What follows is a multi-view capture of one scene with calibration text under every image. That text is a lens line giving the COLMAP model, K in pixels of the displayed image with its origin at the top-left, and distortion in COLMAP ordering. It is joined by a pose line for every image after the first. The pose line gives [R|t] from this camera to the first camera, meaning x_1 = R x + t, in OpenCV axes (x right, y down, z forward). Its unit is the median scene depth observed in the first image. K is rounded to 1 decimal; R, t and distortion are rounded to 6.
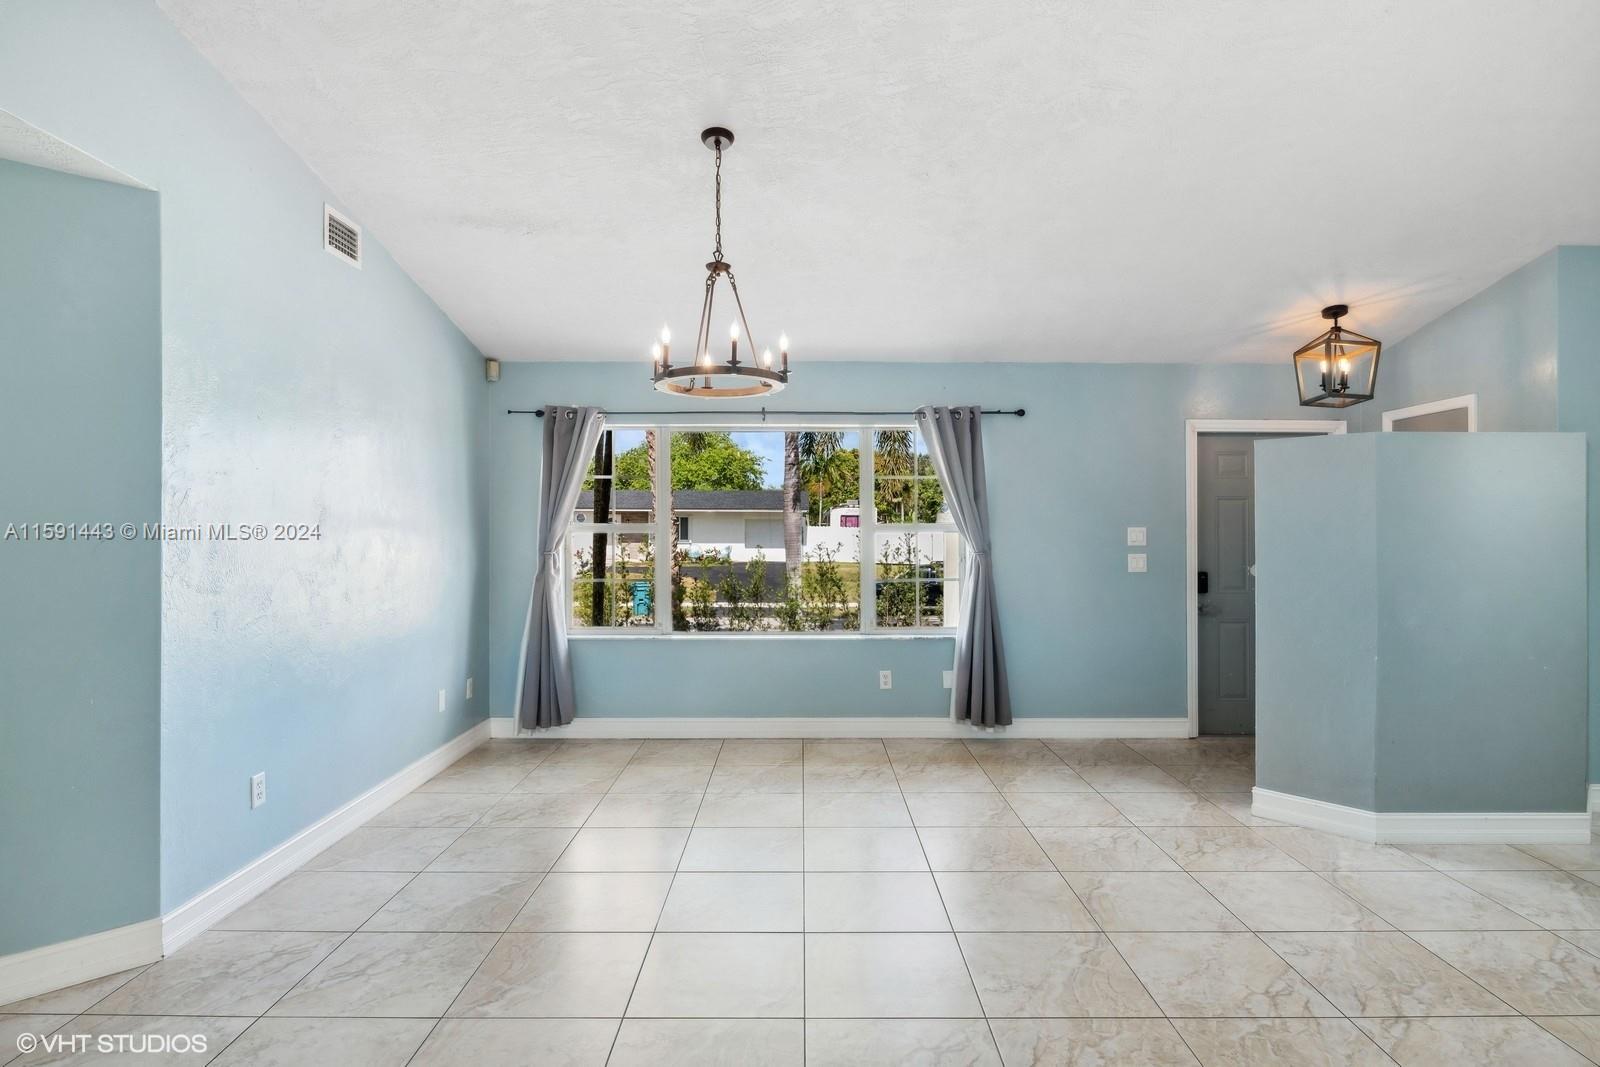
lens RADIAL K [[856.3, 0, 800.0], [0, 856.3, 533.5], [0, 0, 1]] dist [-0.014082, -0.000366]
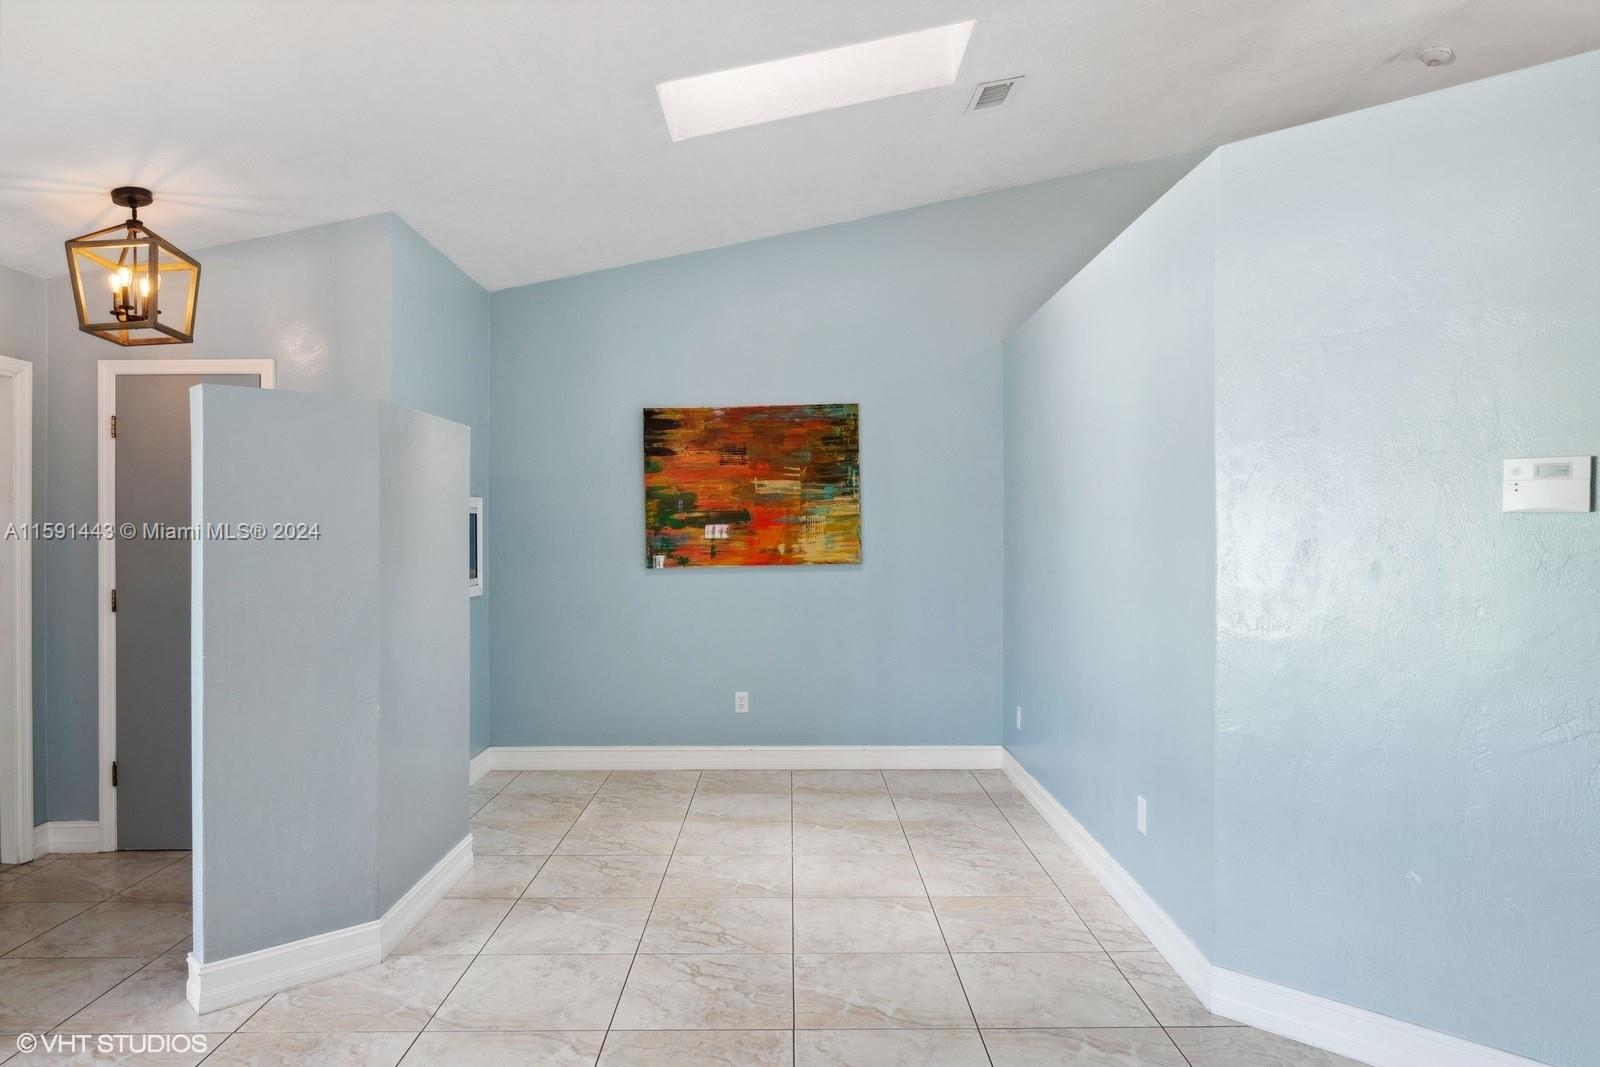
lens RADIAL K [[1035.5, 0, 800.0], [0, 1035.5, 533.5], [0, 0, 1]] dist [0.006117, 0.001302]
pose [[-0.011655, -0.007951, 0.999900, -0.218808], [0.009677, 0.999921, 0.008063, -0.007704], [-0.999885, 0.009770, -0.011577, 0.649952]]
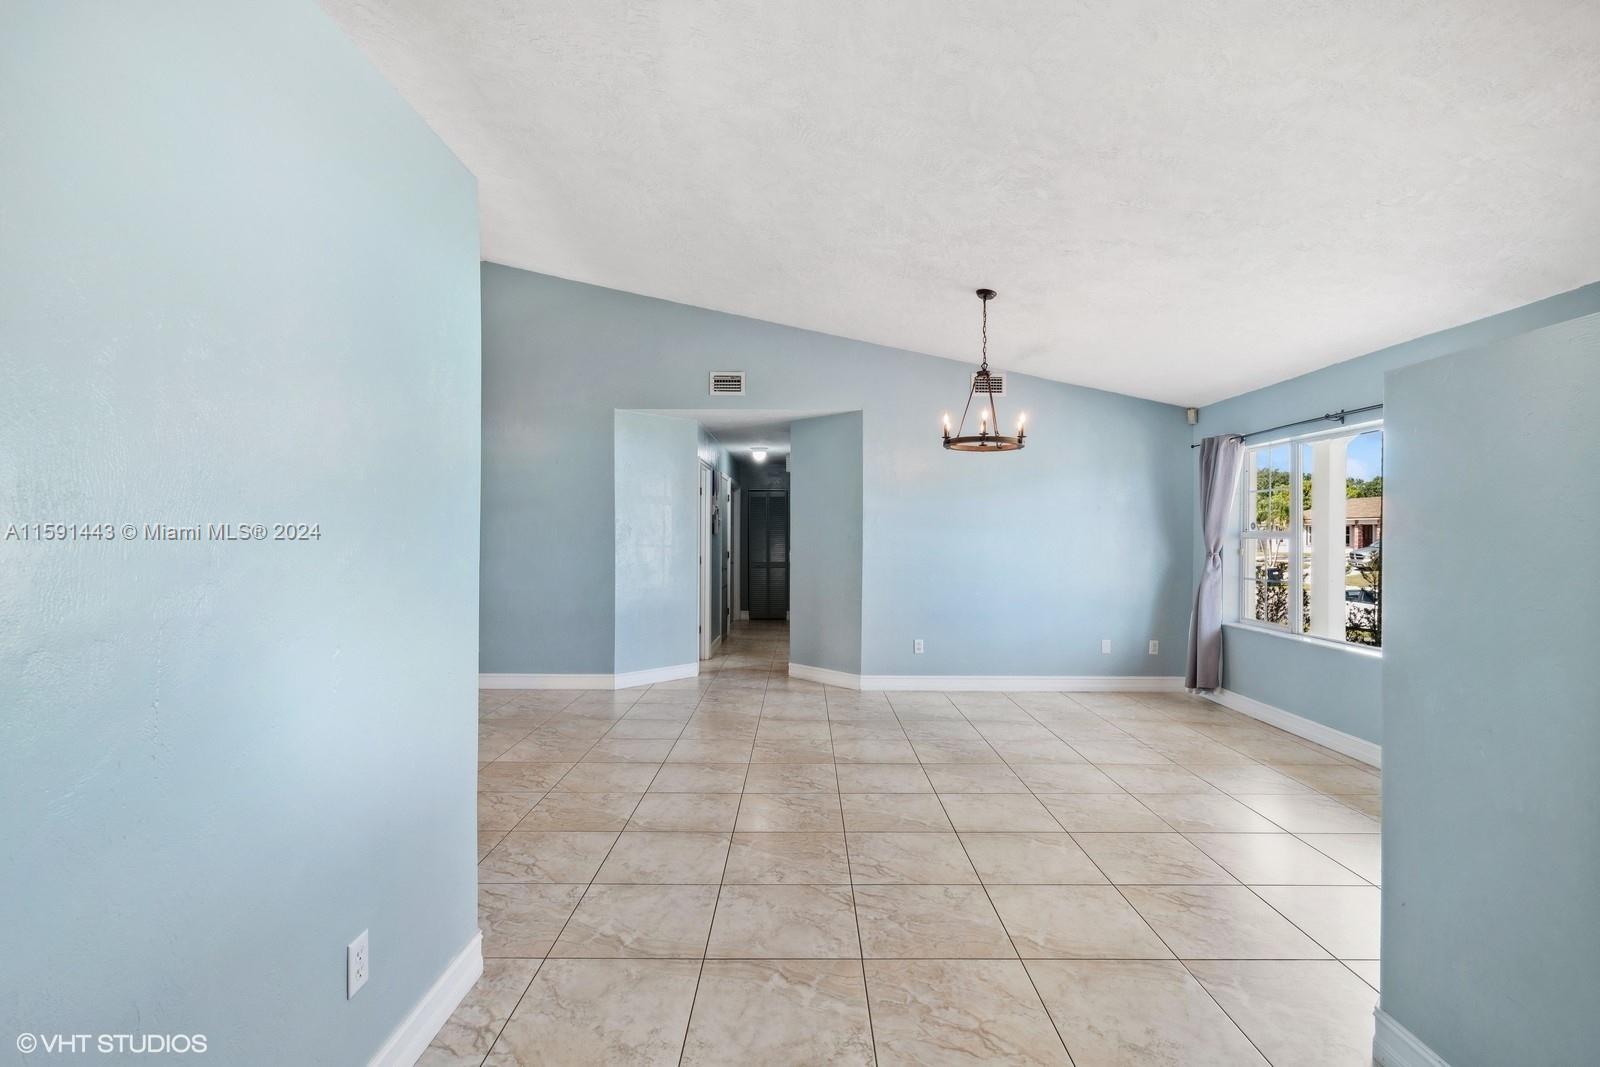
lens RADIAL K [[754.0, 0, 807.1], [0, 754.0, 534.1], [0, 0, 1]] dist [0.001375, -0.000342]
pose [[0.003887, -0.000020, -0.999992, 1.220764], [-0.010073, 0.999949, -0.000059, -0.001027], [0.999942, 0.010073, 0.003887, 0.594597]]
